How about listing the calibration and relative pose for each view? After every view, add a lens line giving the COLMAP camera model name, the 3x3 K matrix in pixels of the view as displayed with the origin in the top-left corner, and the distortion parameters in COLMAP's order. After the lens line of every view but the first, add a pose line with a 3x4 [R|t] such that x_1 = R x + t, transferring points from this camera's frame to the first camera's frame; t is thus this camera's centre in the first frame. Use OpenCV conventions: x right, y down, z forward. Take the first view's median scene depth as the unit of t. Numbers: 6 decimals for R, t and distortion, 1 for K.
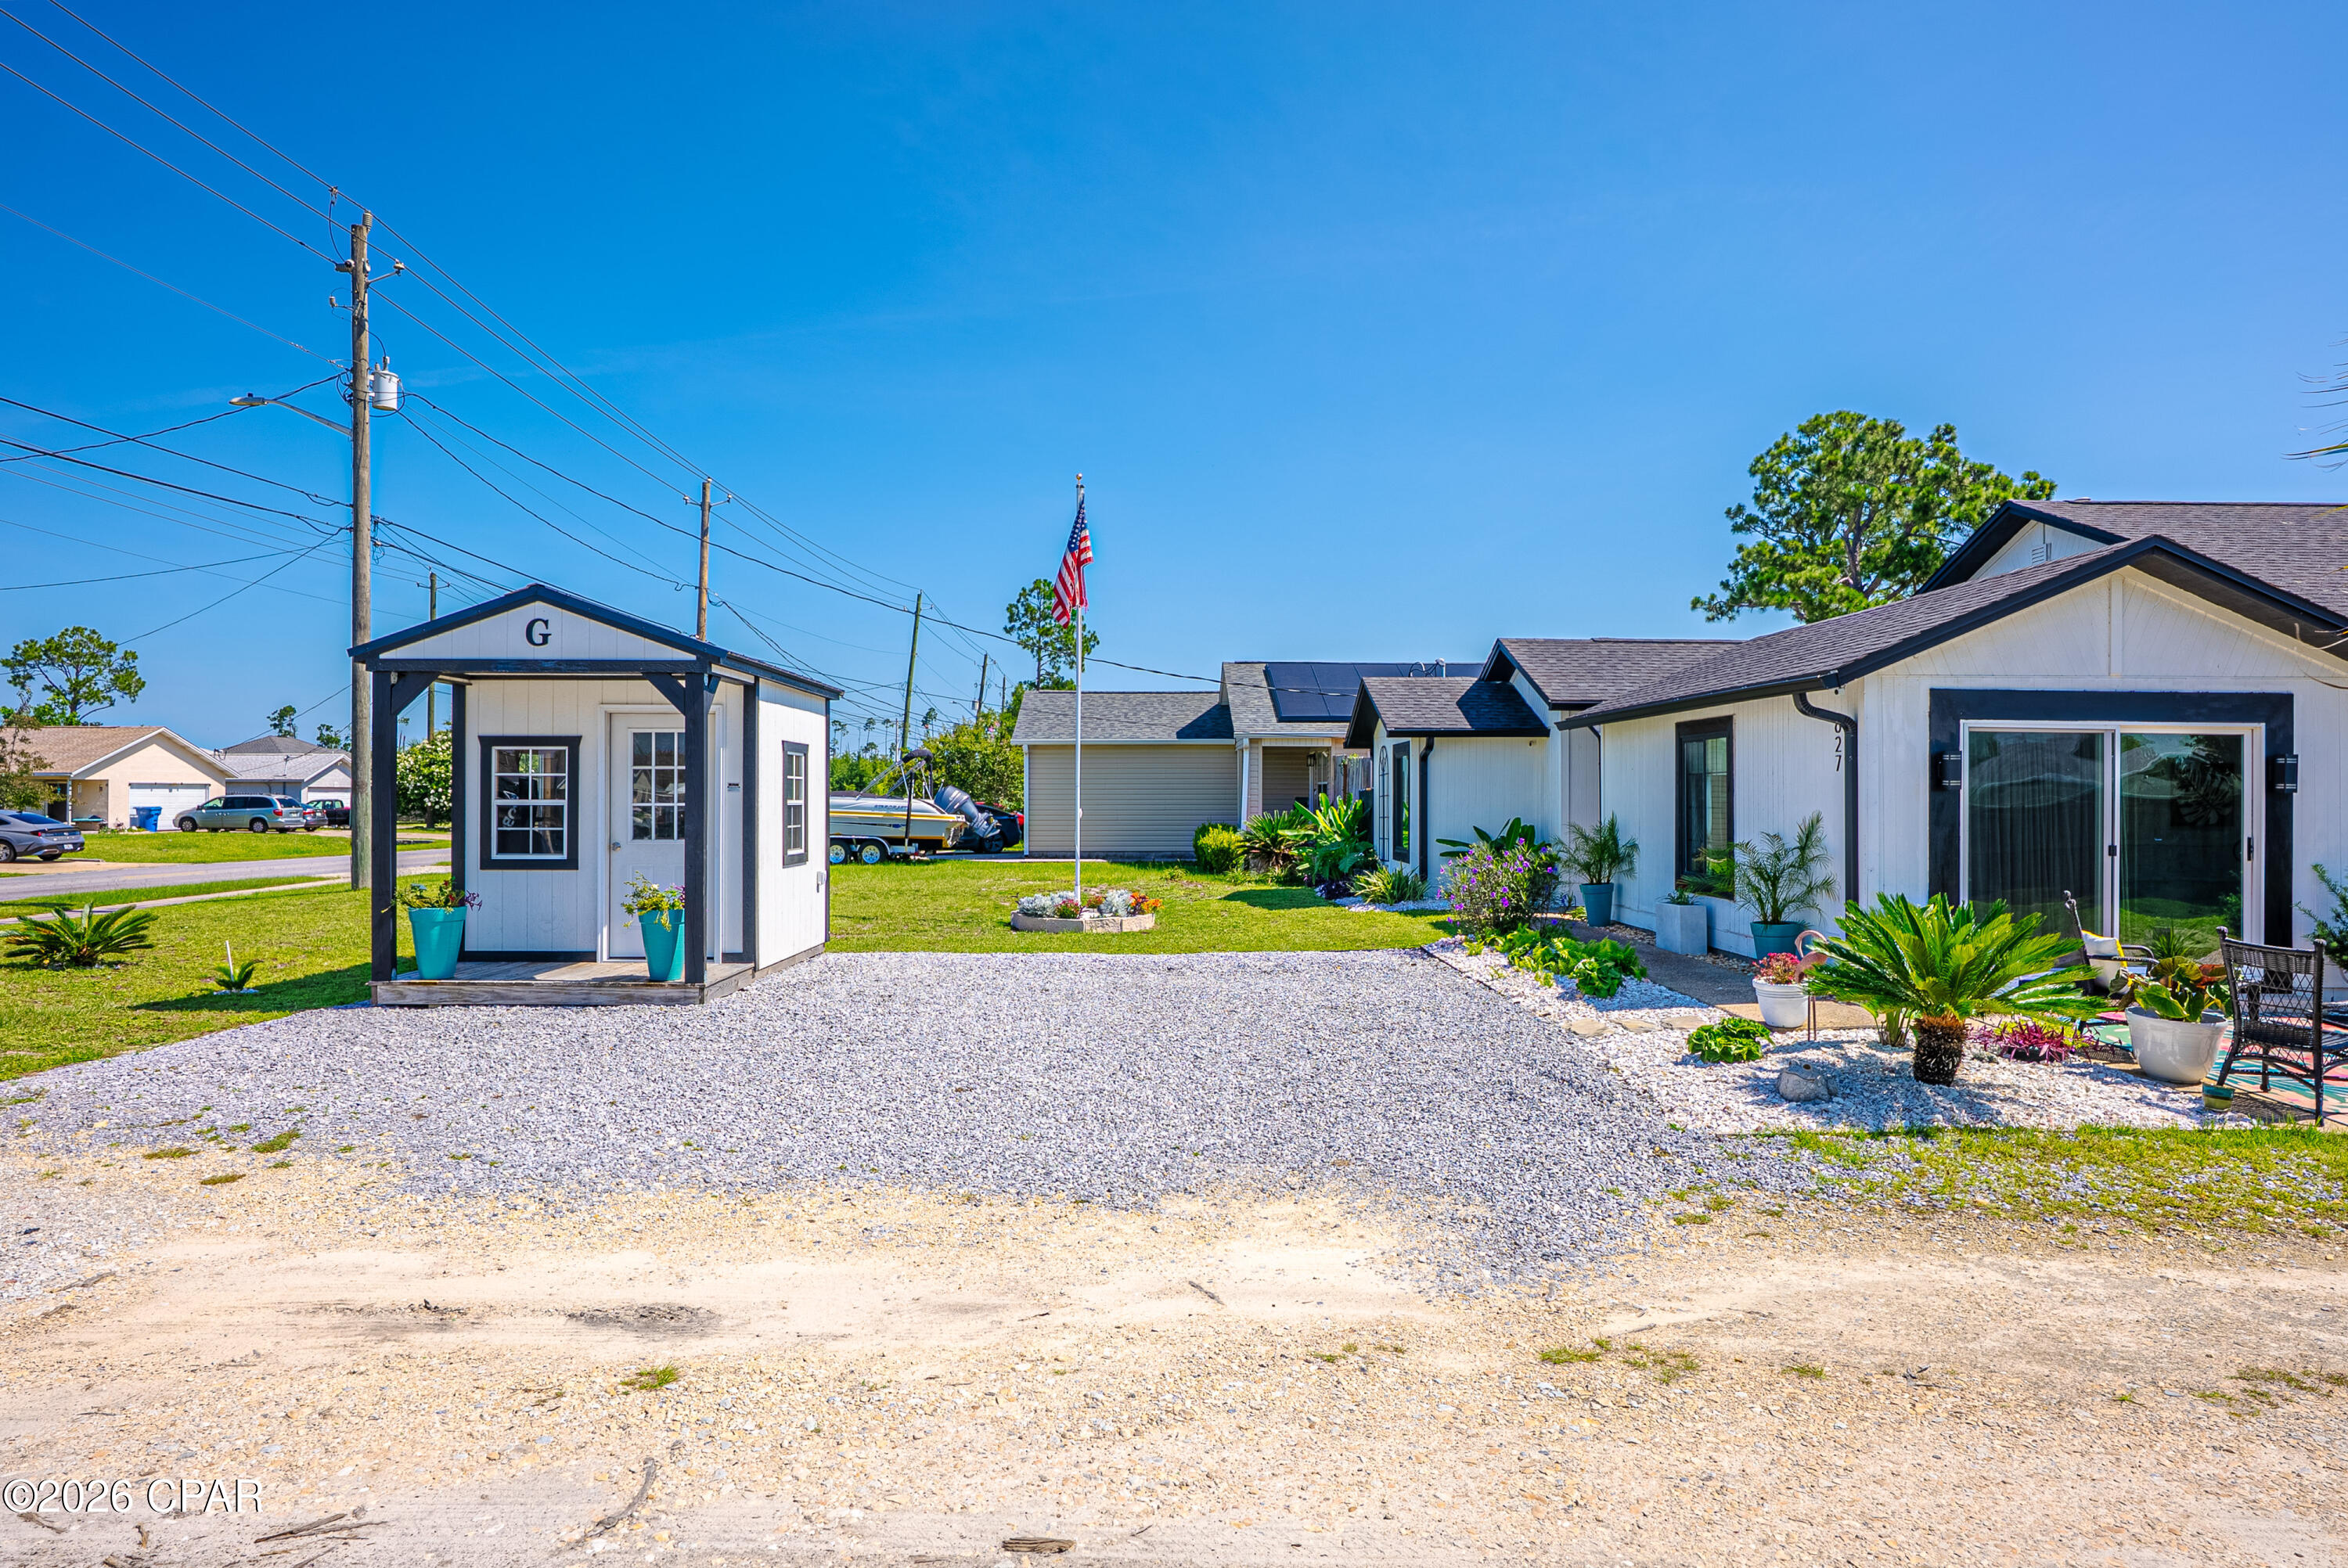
lens RADIAL K [[1369.1, 0, 1167.3], [0, 1369.1, 779.4], [0, 0, 1]] dist [-0.016926, 0.001386]
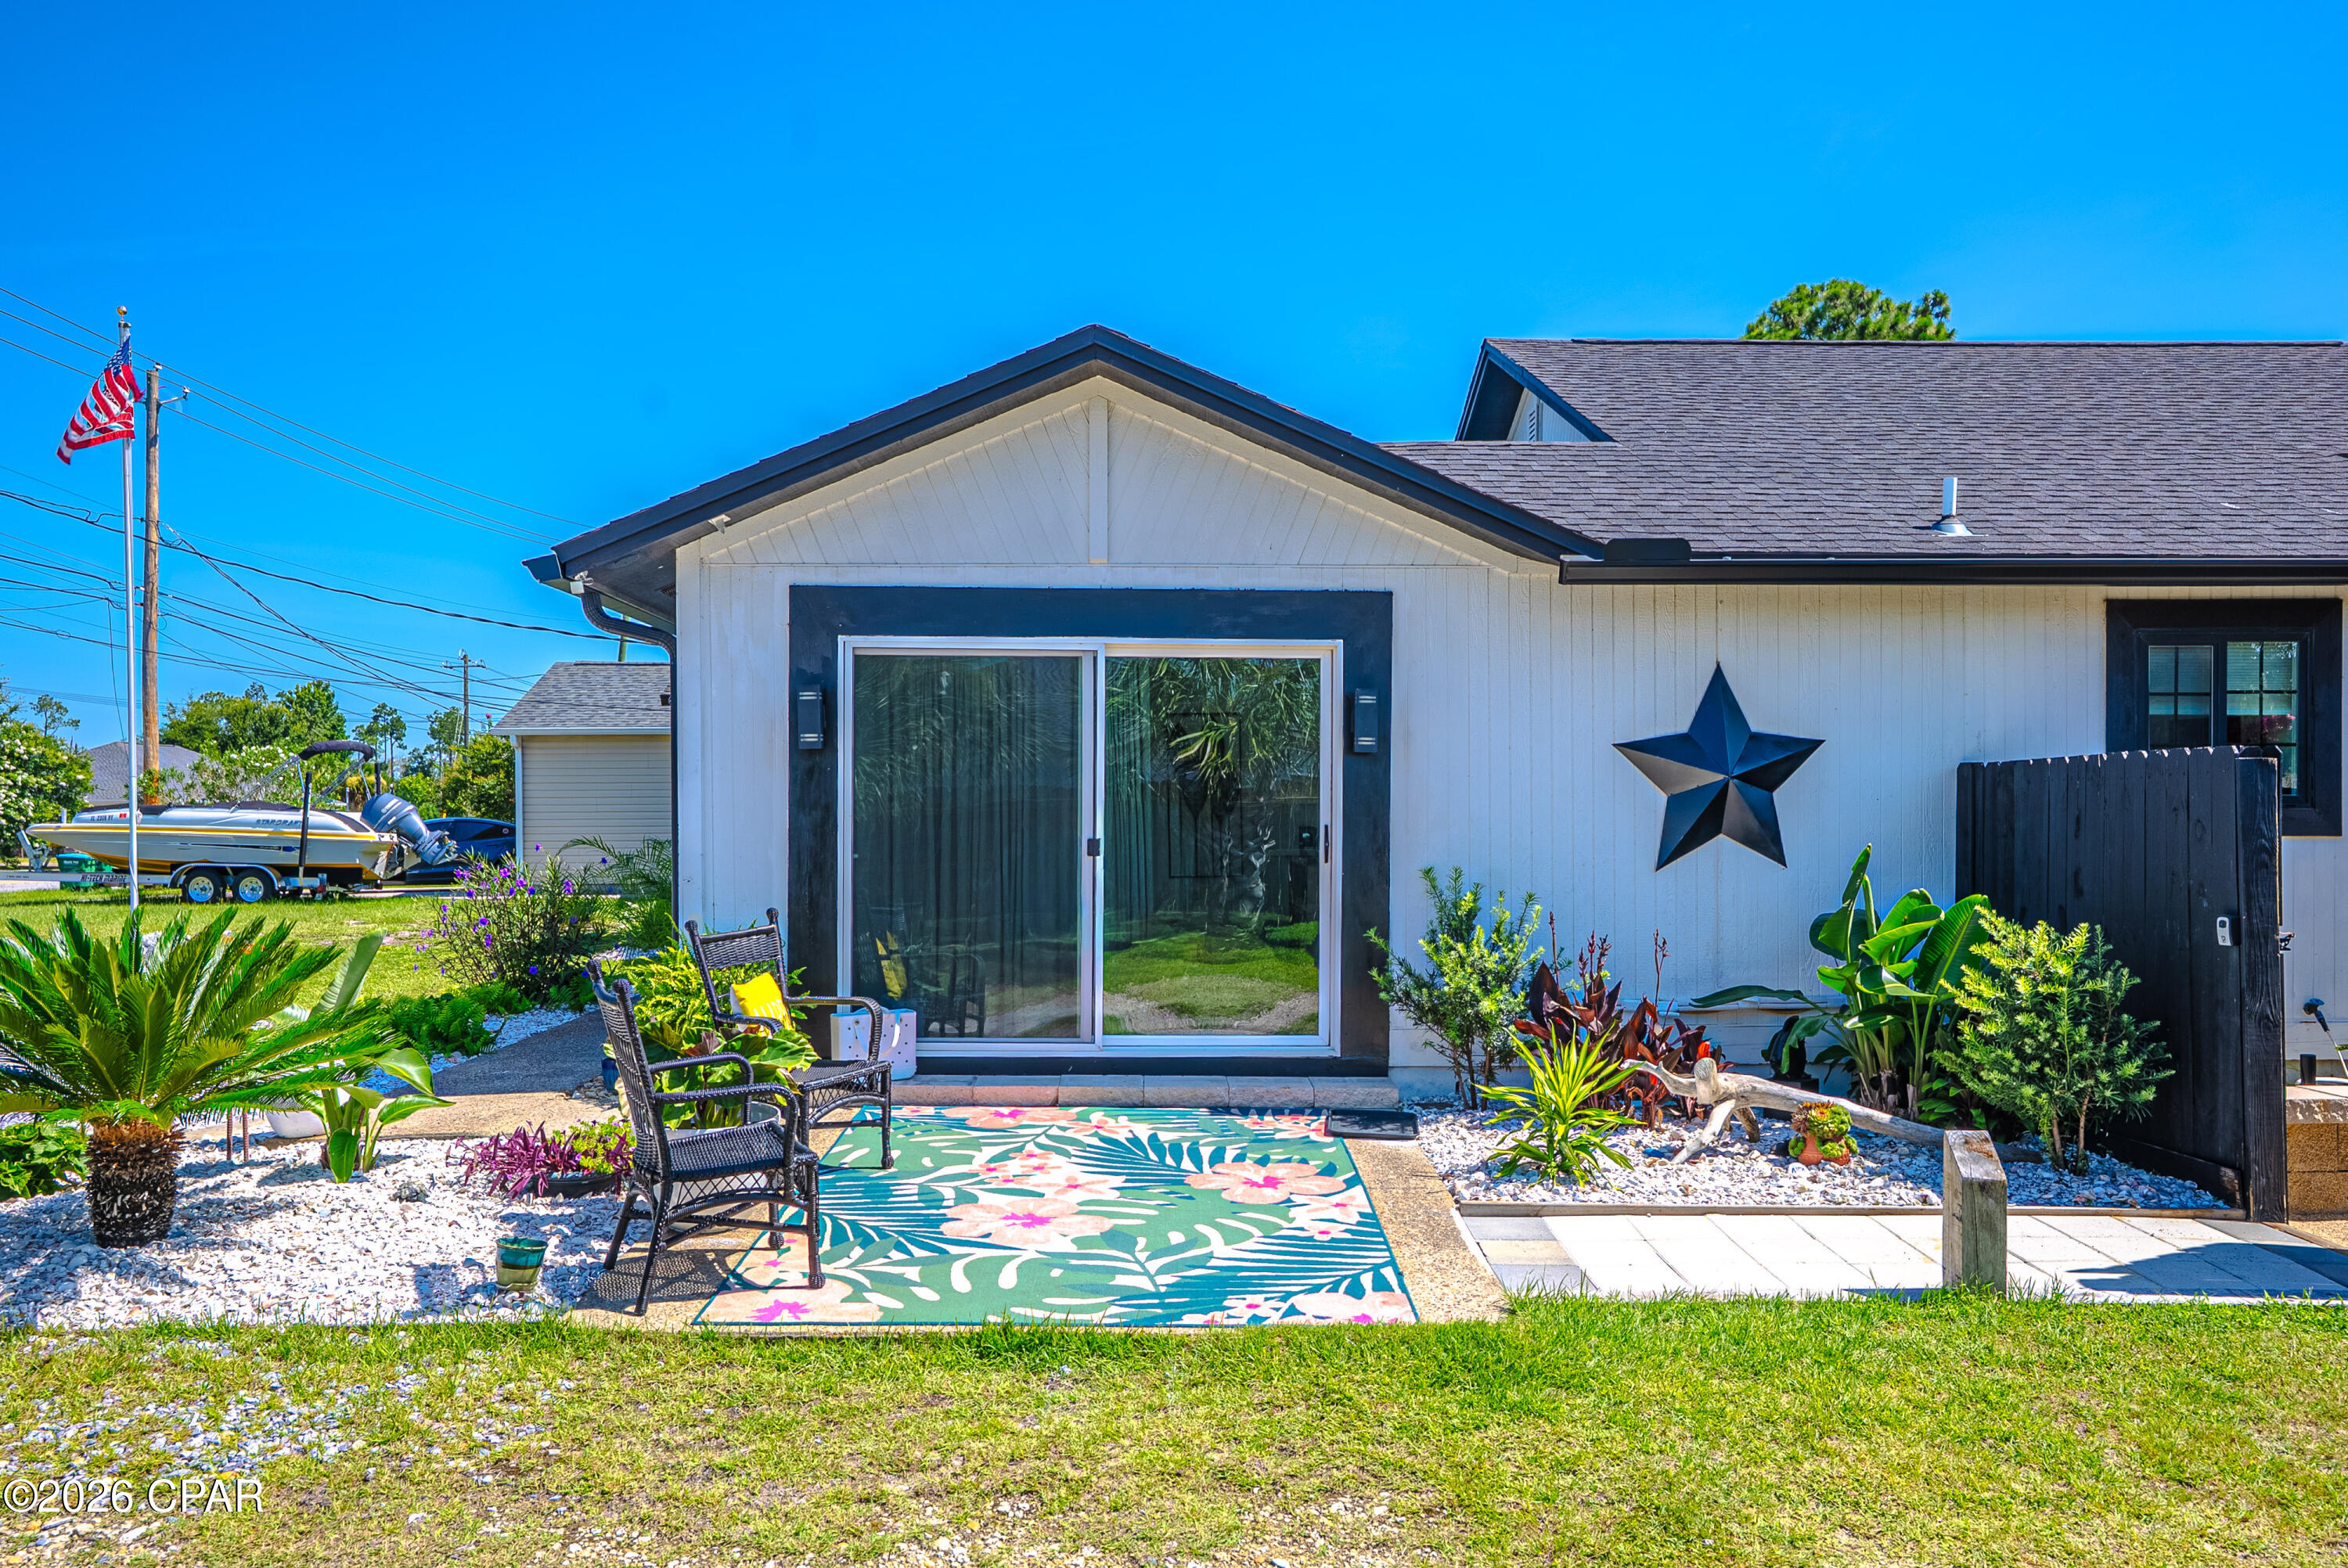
lens RADIAL K [[1782.3, 0, 1175.2], [0, 1782.3, 826.4], [0, 0, 1]] dist [0.053616, -0.000028]
pose [[0.999874, -0.006061, 0.014698, 0.657629], [0.005829, 0.999859, 0.015766, 0.027711], [-0.014792, -0.015678, 0.999768, 0.171124]]
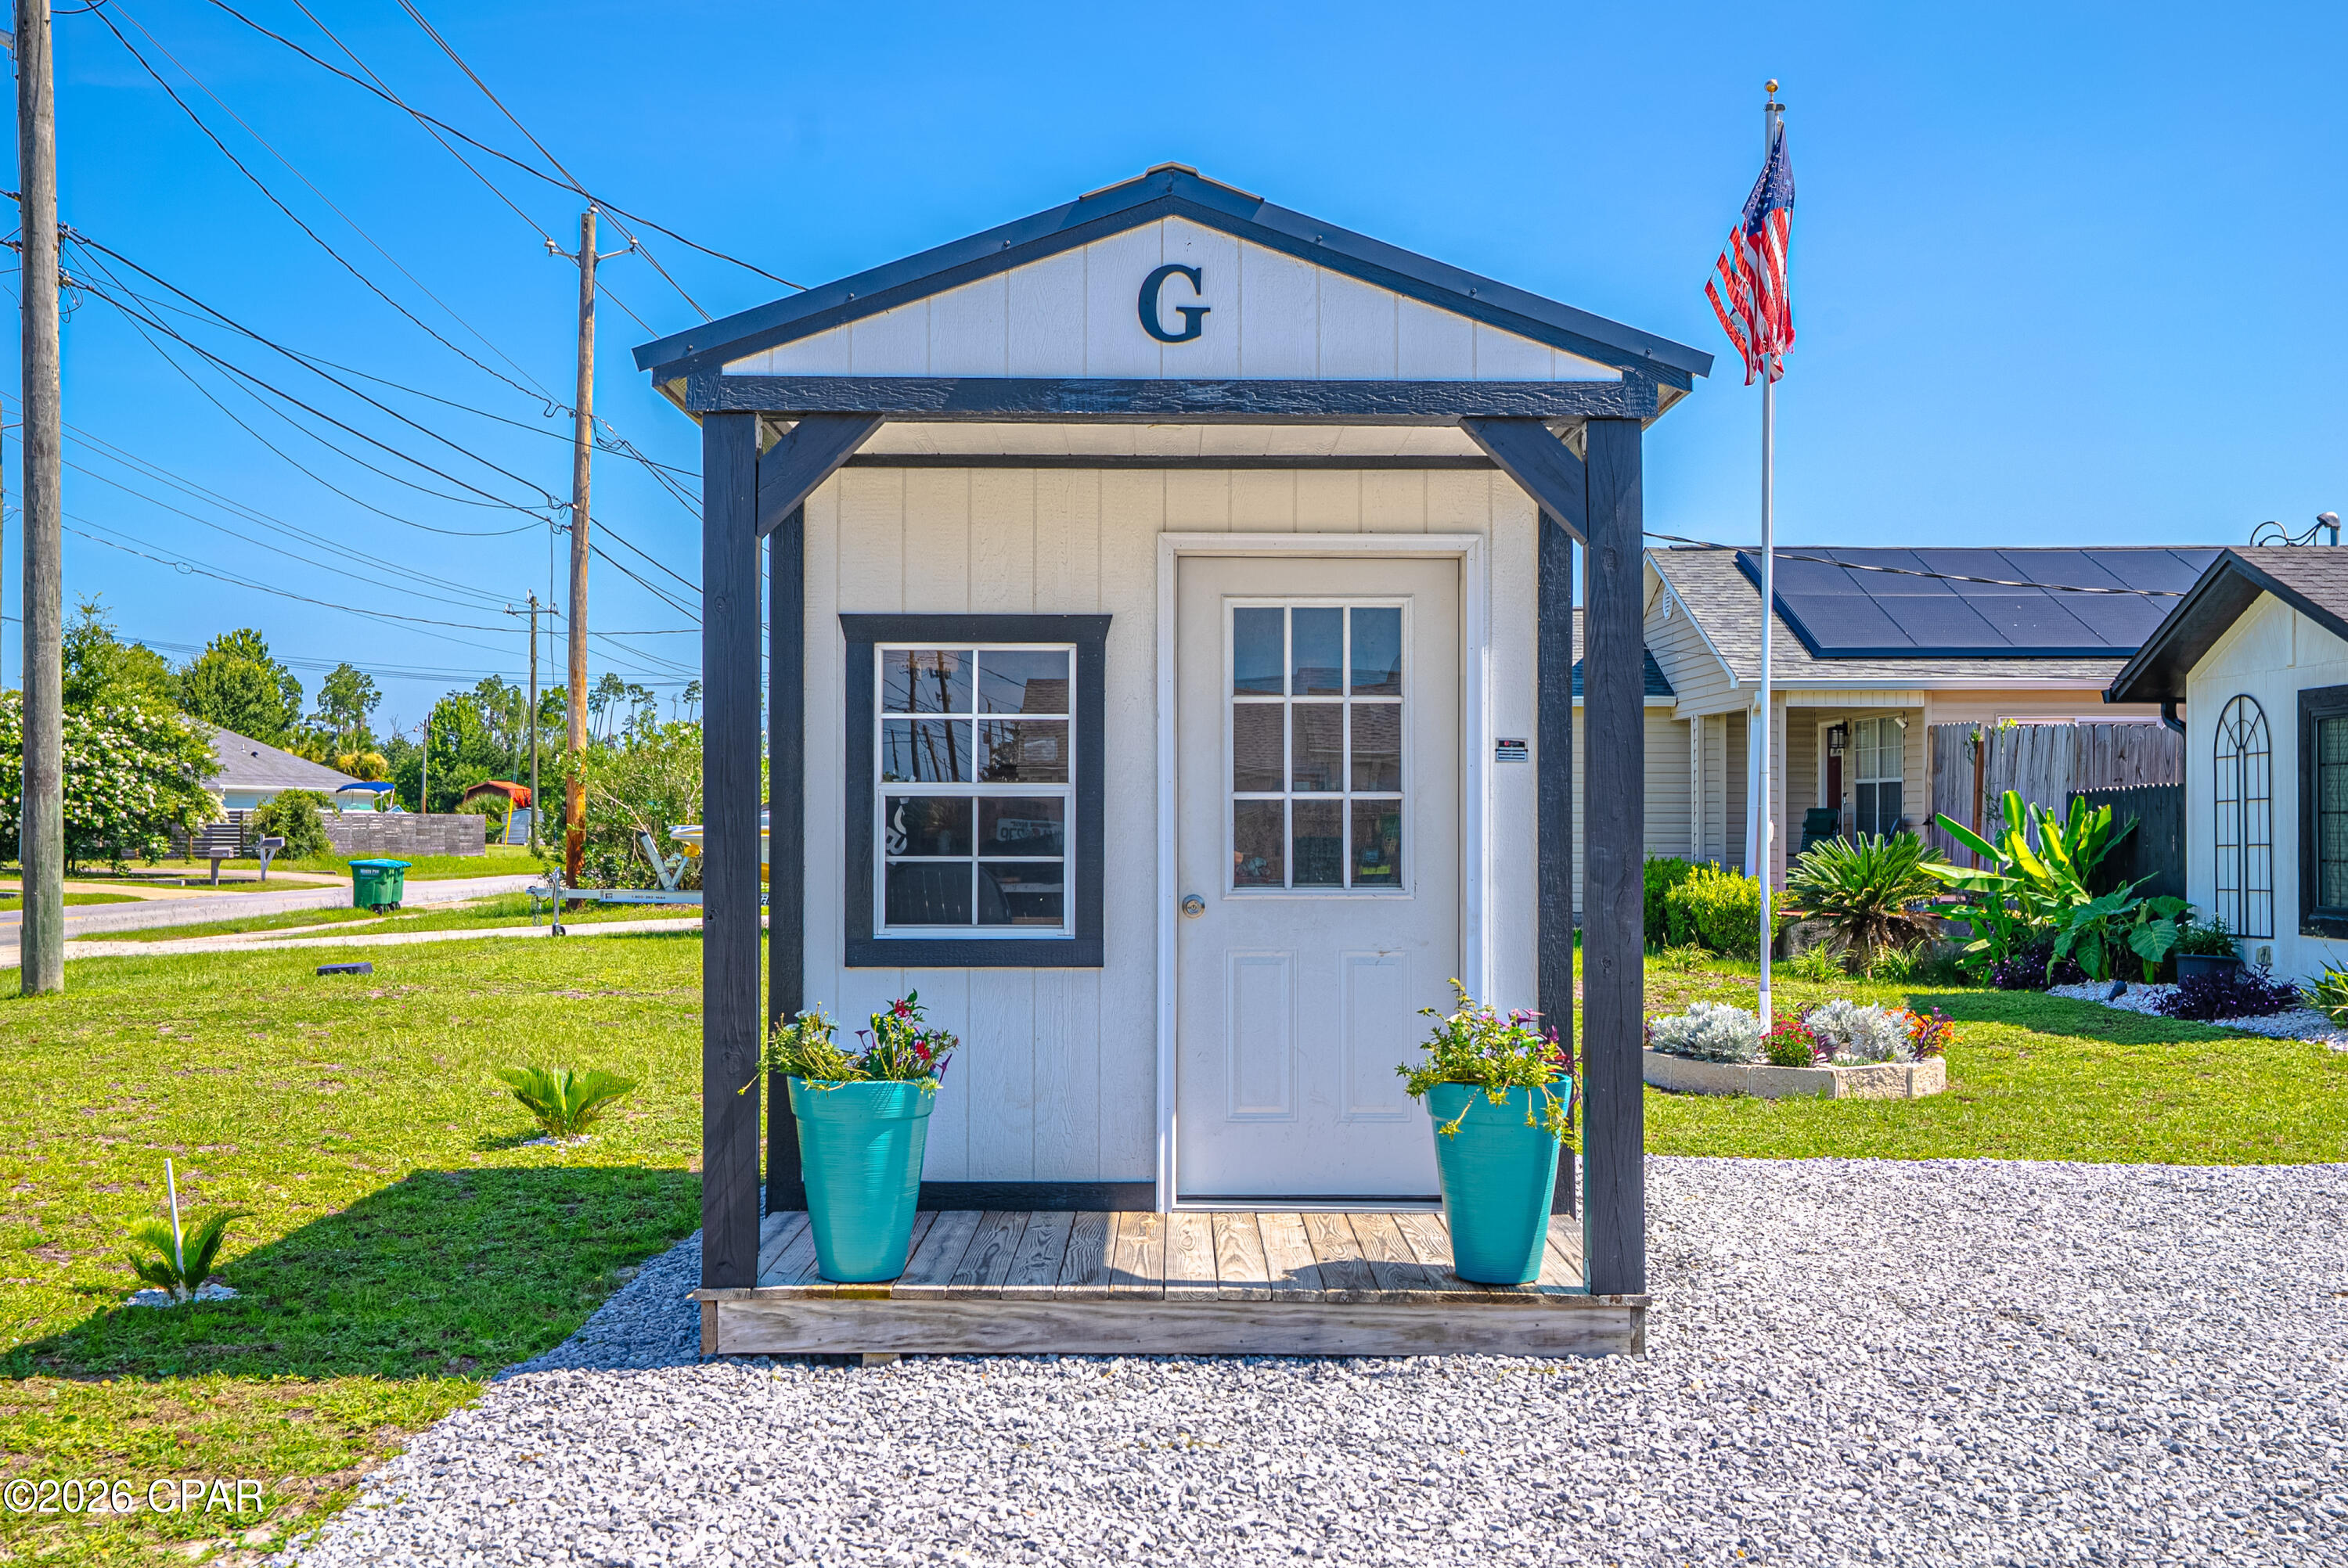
lens RADIAL K [[2341.0, 0, 1174.0], [0, 2341.0, 784.0], [0, 0, 1]] dist [0.063064, 0.008919]
pose [[0.999983, 0.001100, -0.005757, -0.396425], [-0.001110, 0.999998, -0.001659, 0.015818], [0.005755, 0.001666, 0.999982, 0.337349]]
